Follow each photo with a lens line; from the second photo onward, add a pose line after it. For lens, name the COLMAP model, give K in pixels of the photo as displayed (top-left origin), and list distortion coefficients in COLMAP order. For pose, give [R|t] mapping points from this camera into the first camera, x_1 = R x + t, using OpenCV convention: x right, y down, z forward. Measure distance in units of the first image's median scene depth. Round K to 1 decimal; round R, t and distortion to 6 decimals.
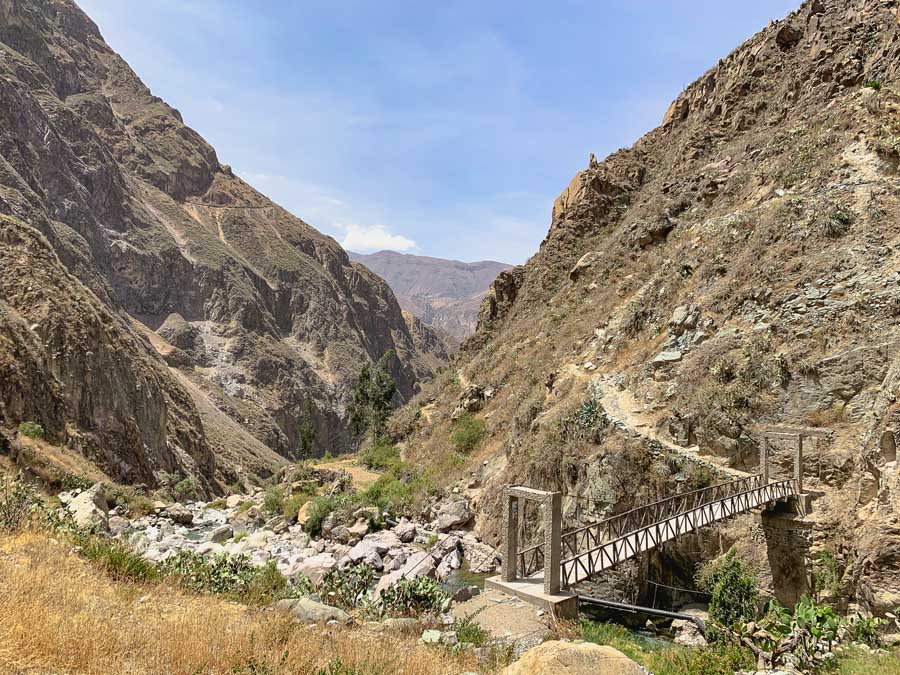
lens RADIAL K [[684.9, 0, 449.9], [0, 684.9, 338.1], [0, 0, 1]] dist [-0.001182, 0.007024]
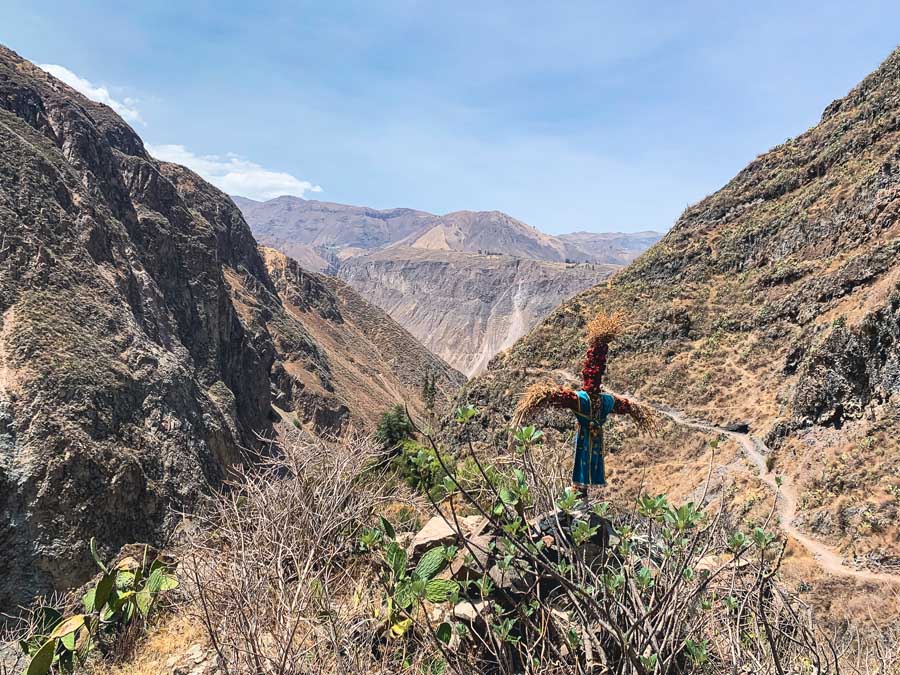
lens RADIAL K [[684.9, 0, 449.9], [0, 684.9, 337.4], [0, 0, 1]] dist [-0.001182, 0.007024]
pose [[0.992618, -0.027378, 0.118150, 0.028729], [0.019963, 0.997783, 0.063492, 0.008484], [-0.119627, -0.060665, 0.990964, 0.373949]]
